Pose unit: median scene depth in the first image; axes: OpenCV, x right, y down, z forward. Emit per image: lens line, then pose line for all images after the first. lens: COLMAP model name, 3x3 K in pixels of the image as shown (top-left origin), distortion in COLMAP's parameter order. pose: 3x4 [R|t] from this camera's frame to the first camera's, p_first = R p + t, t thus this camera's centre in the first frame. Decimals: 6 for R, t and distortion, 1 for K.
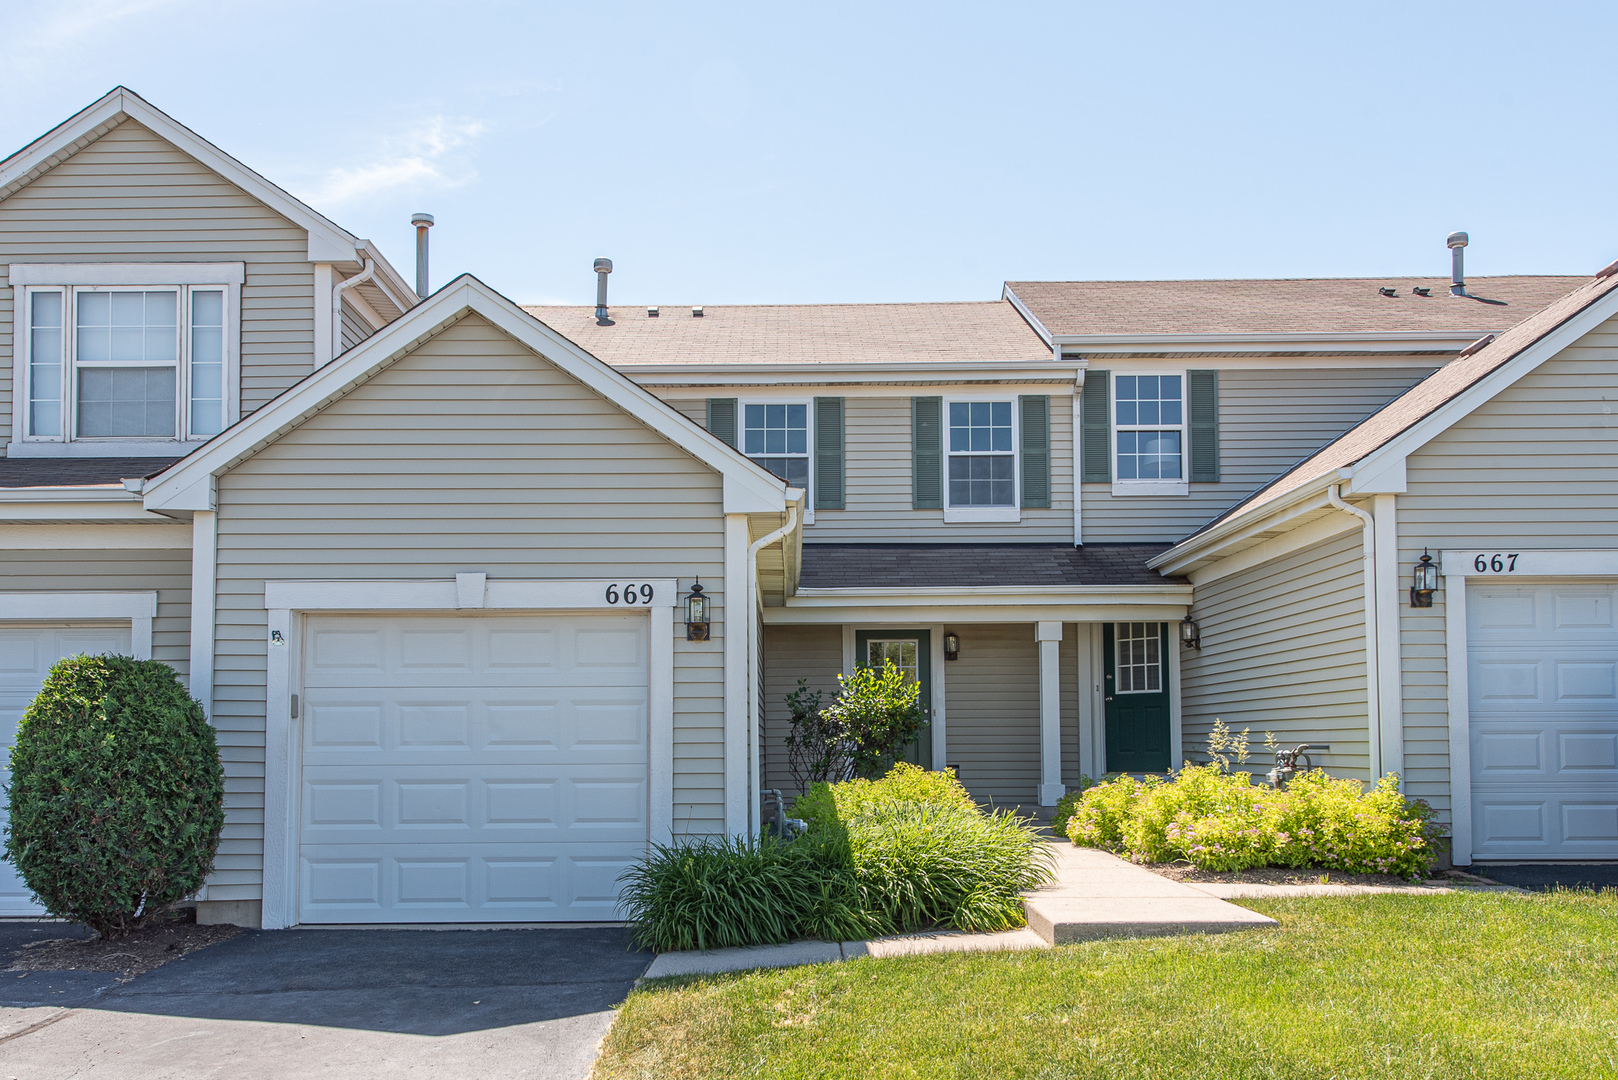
lens RADIAL K [[1333.8, 0, 806.0], [0, 1333.8, 681.4], [0, 0, 1]] dist [0.024452, 0.002283]
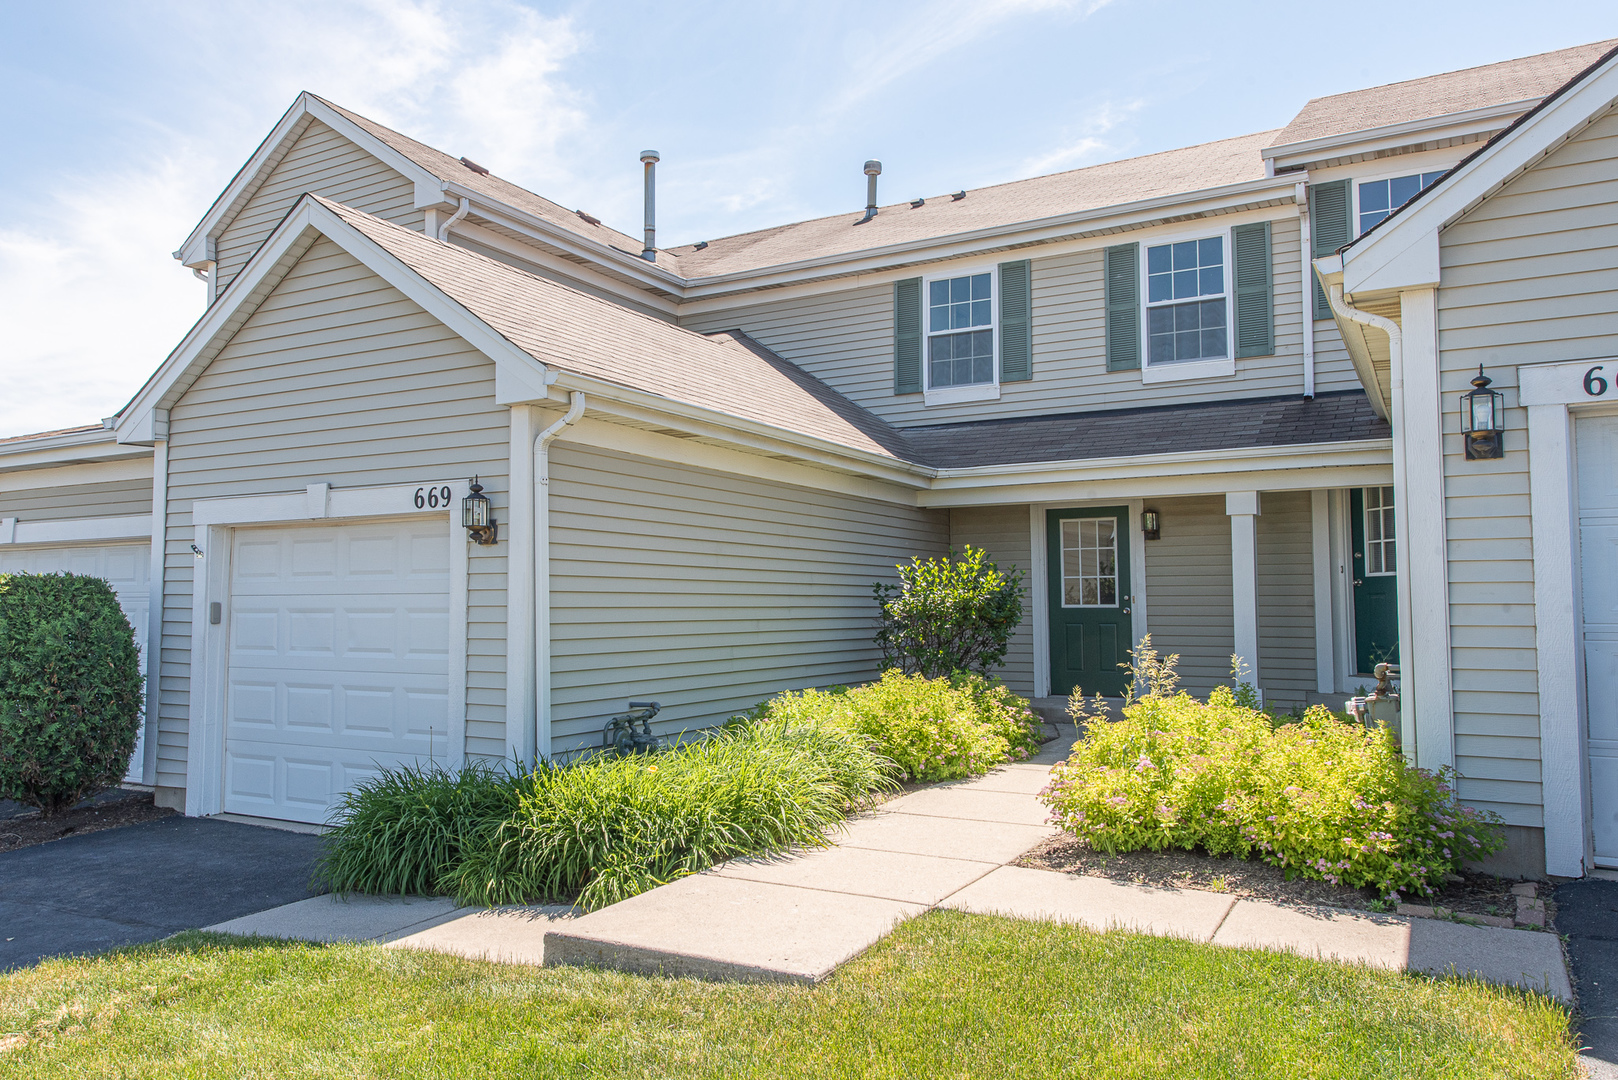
lens RADIAL K [[1144.9, 0, 809.0], [0, 1144.9, 540.0], [0, 0, 1]] dist [0.014168, -0.000951]
pose [[0.871842, -0.024698, -0.489164, 0.282933], [0.020823, 0.999694, -0.013362, -0.010382], [0.489344, 0.001463, 0.872090, 0.233985]]
